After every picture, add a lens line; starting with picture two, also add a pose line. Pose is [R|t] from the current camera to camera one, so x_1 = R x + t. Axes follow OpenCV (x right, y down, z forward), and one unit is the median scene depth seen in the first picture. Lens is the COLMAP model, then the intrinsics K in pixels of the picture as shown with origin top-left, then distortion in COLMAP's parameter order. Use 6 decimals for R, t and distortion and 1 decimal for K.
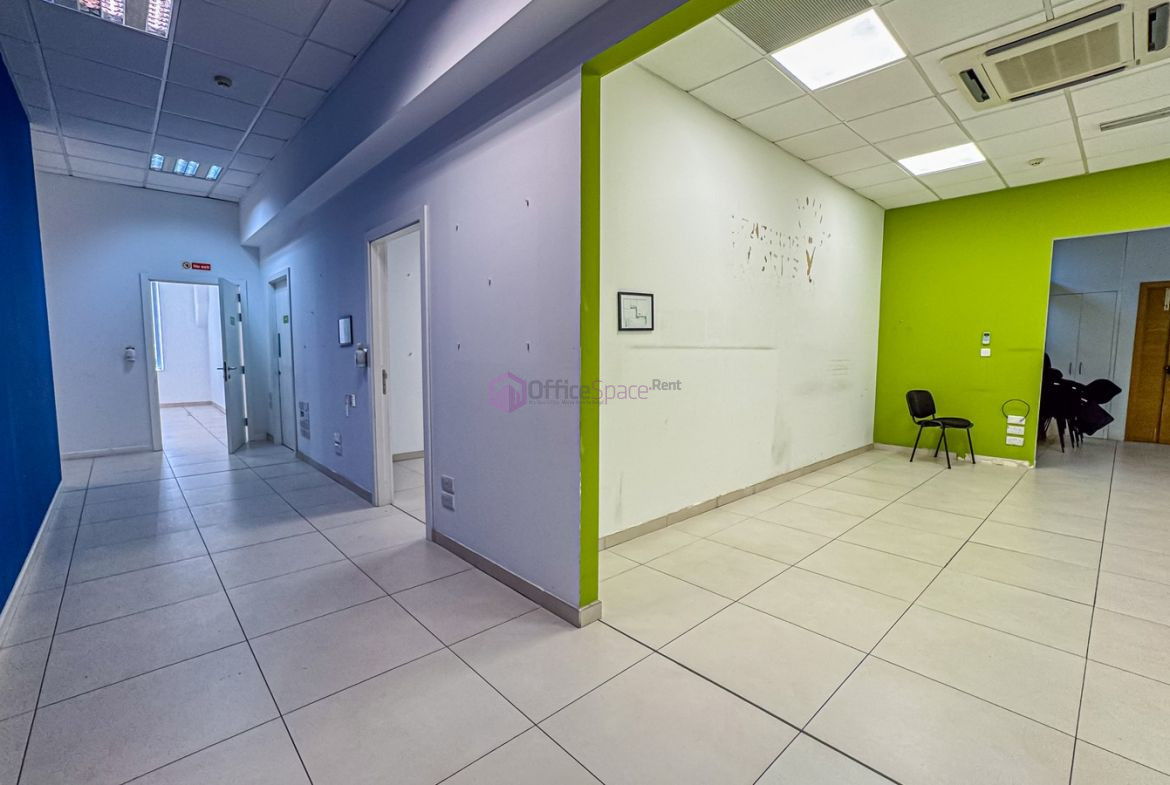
lens RADIAL K [[512.3, 0, 591.0], [0, 512.3, 396.3], [0, 0, 1]] dist [-0.017166, 0.008911]
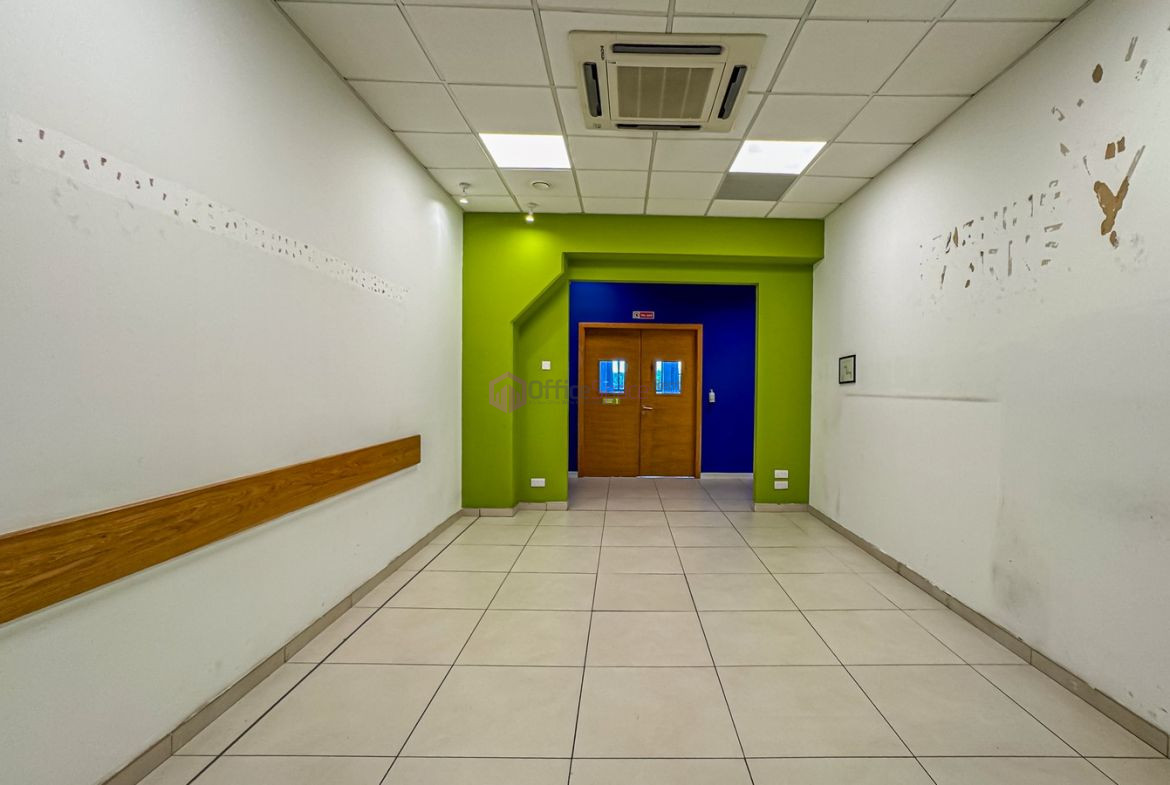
lens RADIAL K [[512.3, 0, 584.4], [0, 512.3, 390.3], [0, 0, 1]] dist [-0.017166, 0.008911]
pose [[-0.737935, 0.000492, -0.674872, 1.242471], [-0.066221, 0.995121, 0.073134, -0.130776], [0.671615, 0.098659, -0.734302, 1.238097]]
